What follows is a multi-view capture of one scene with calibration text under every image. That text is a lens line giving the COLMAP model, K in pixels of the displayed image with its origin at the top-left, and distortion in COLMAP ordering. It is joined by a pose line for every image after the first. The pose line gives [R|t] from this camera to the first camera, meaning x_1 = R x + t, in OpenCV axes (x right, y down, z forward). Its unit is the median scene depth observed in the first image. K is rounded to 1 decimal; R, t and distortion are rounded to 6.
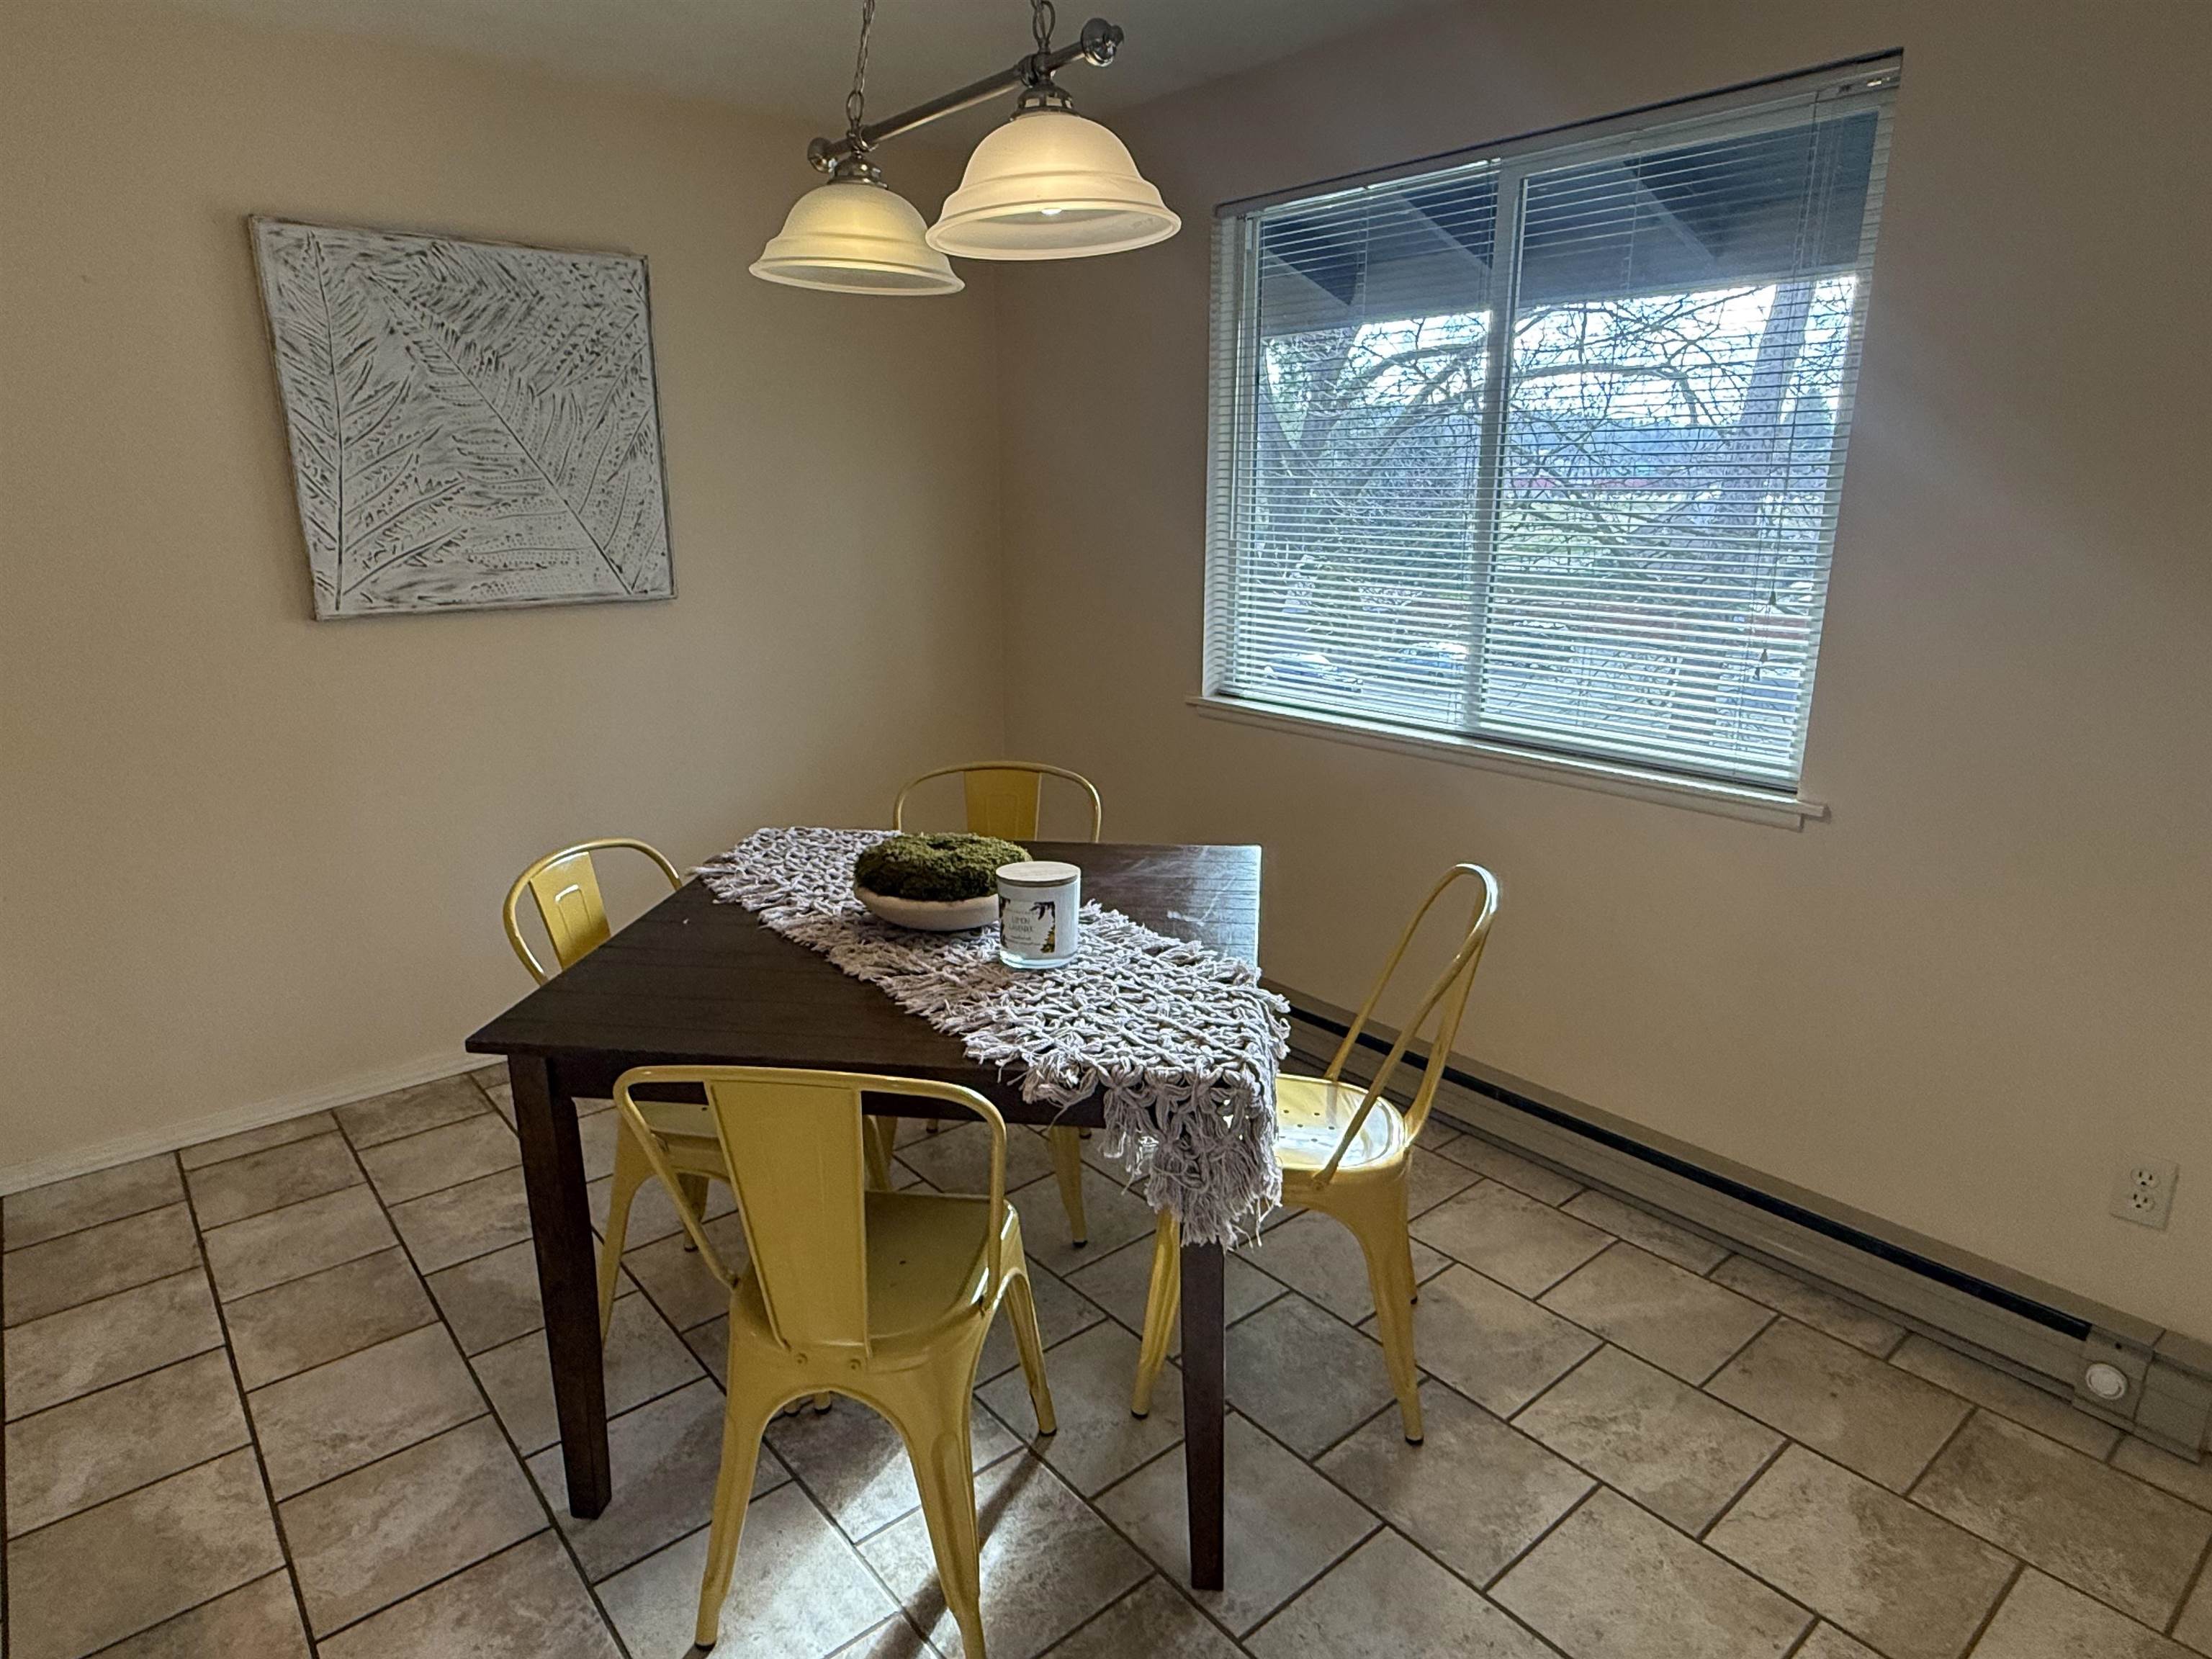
lens RADIAL K [[1295.4, 0, 1103.2], [0, 1295.4, 829.3], [0, 0, 1]] dist [0.000569, 0.000187]
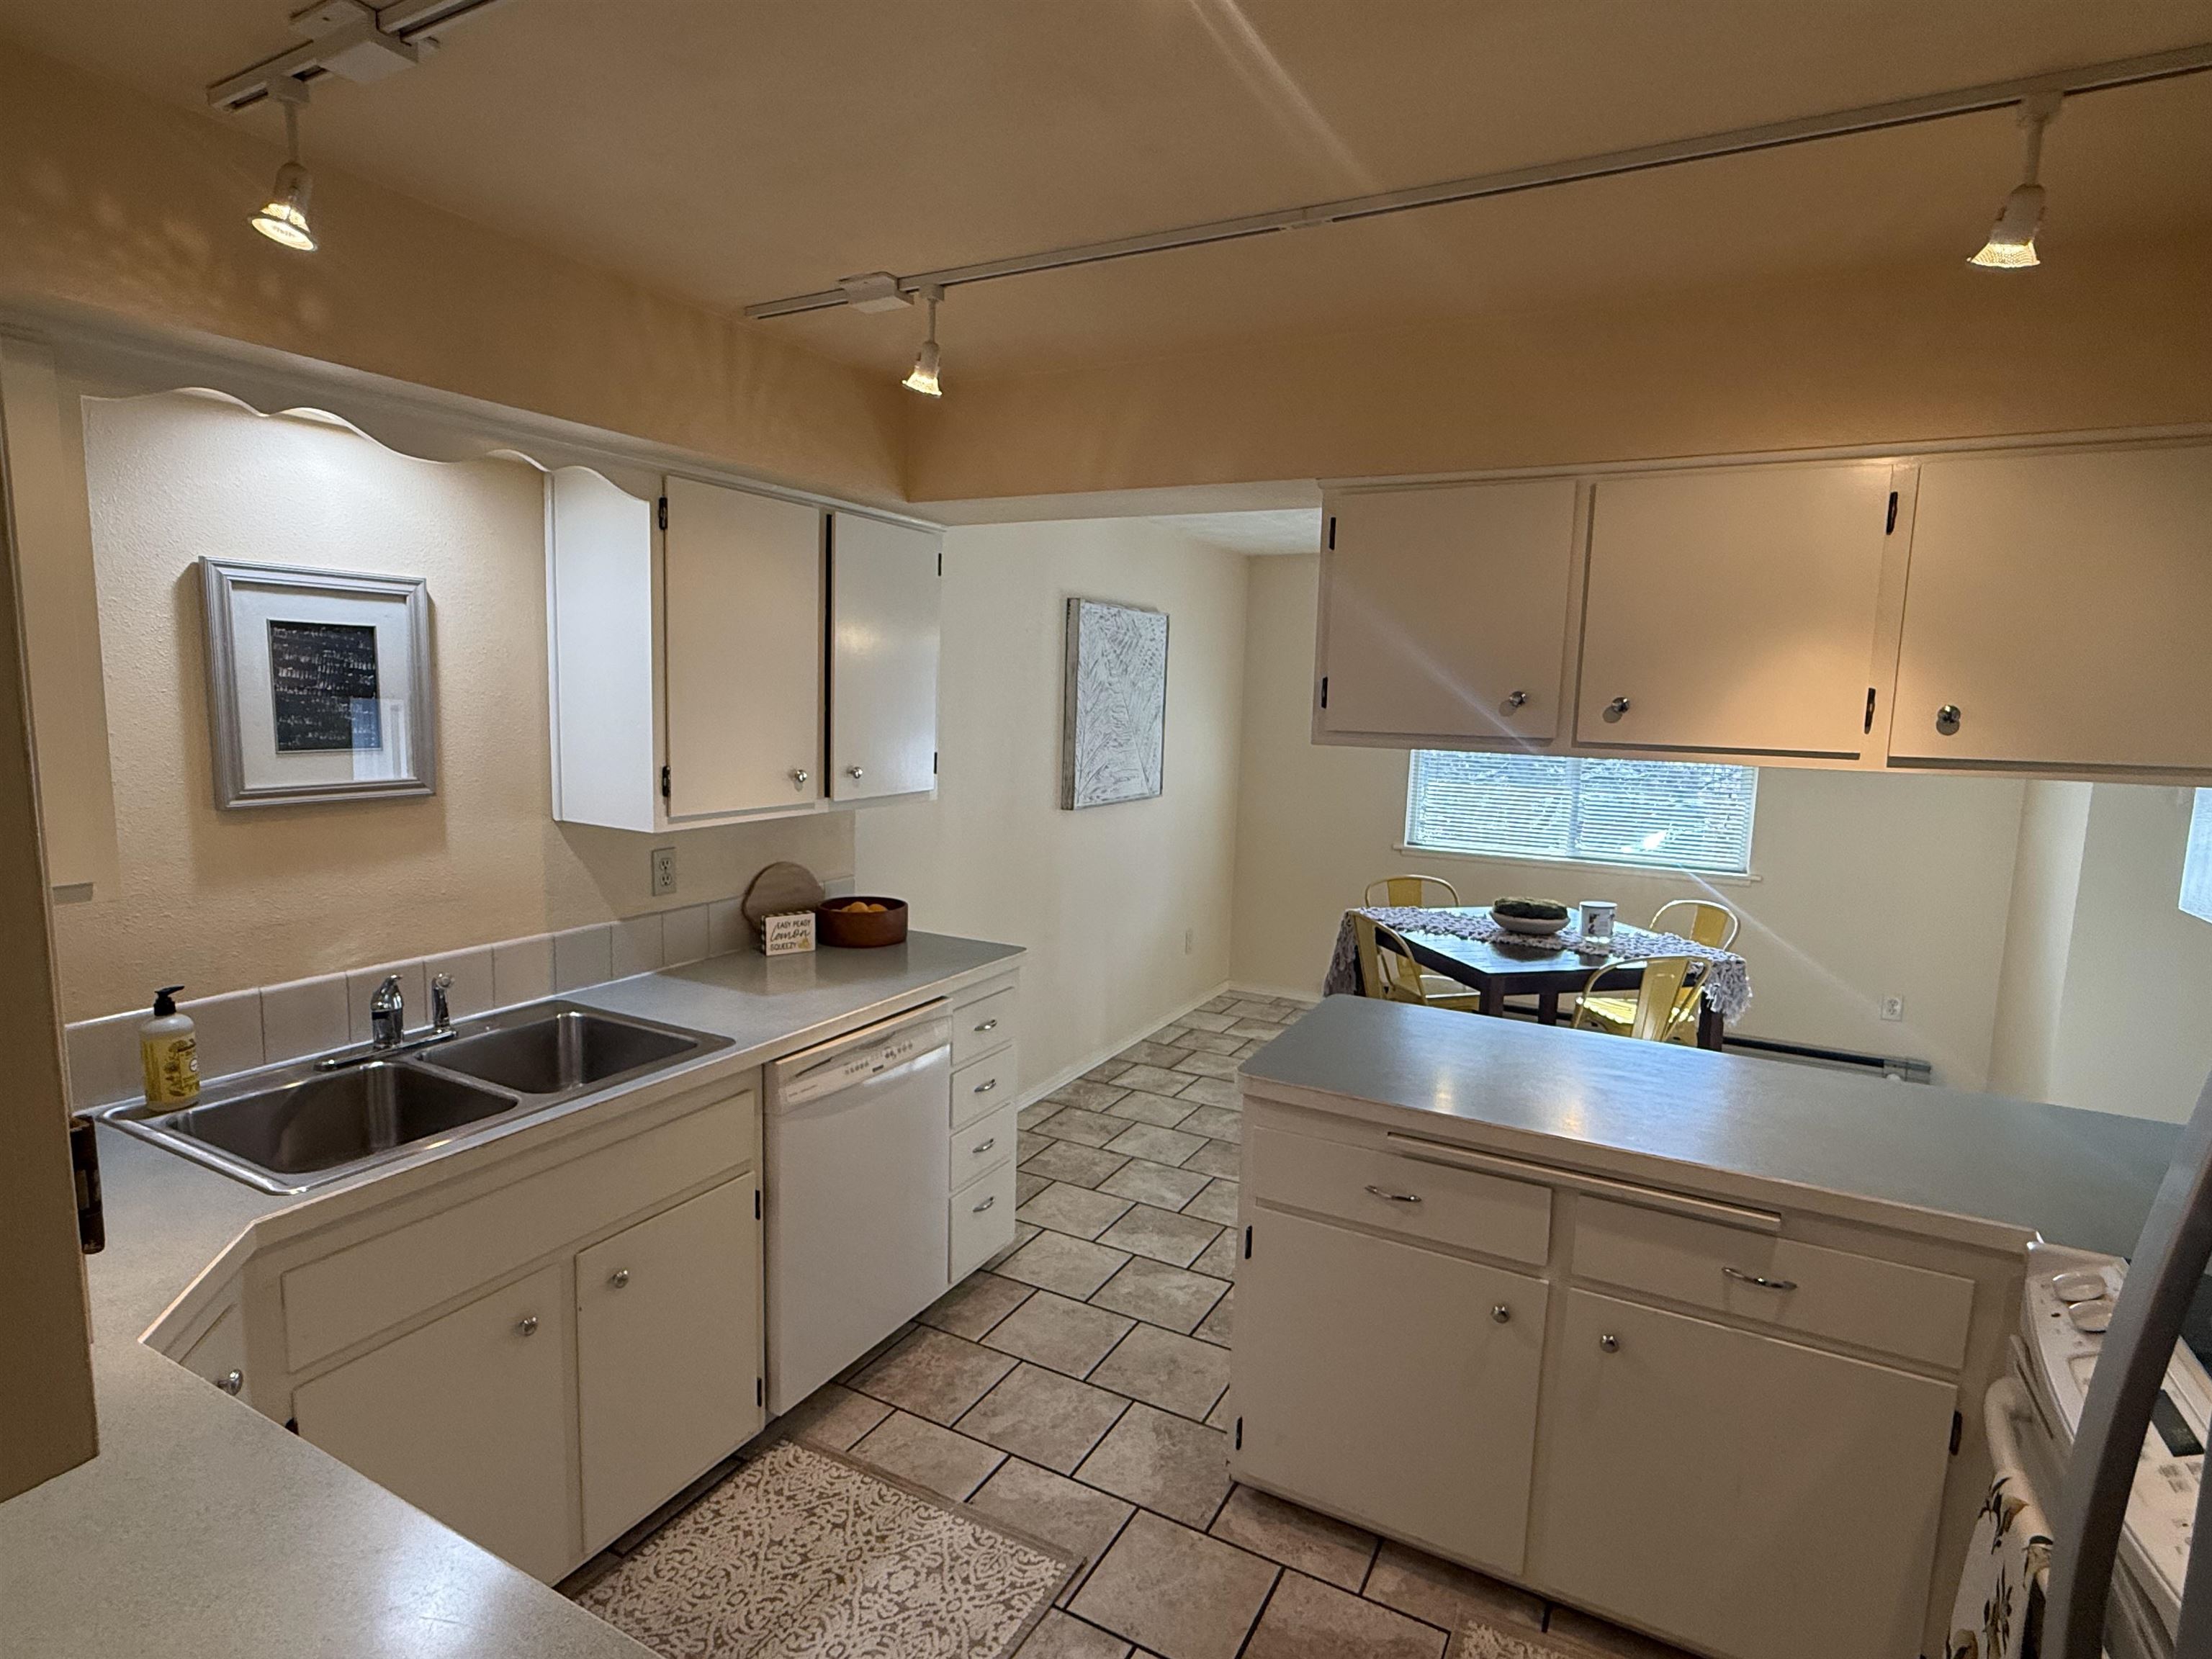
lens RADIAL K [[1138.5, 0, 1104.9], [0, 1138.5, 832.2], [0, 0, 1]] dist [-0.001966, -0.000126]
pose [[0.925337, -0.015442, 0.378832, -1.158313], [0.066556, 0.990271, -0.122203, 0.064599], [-0.373259, 0.138293, 0.917362, -0.453284]]
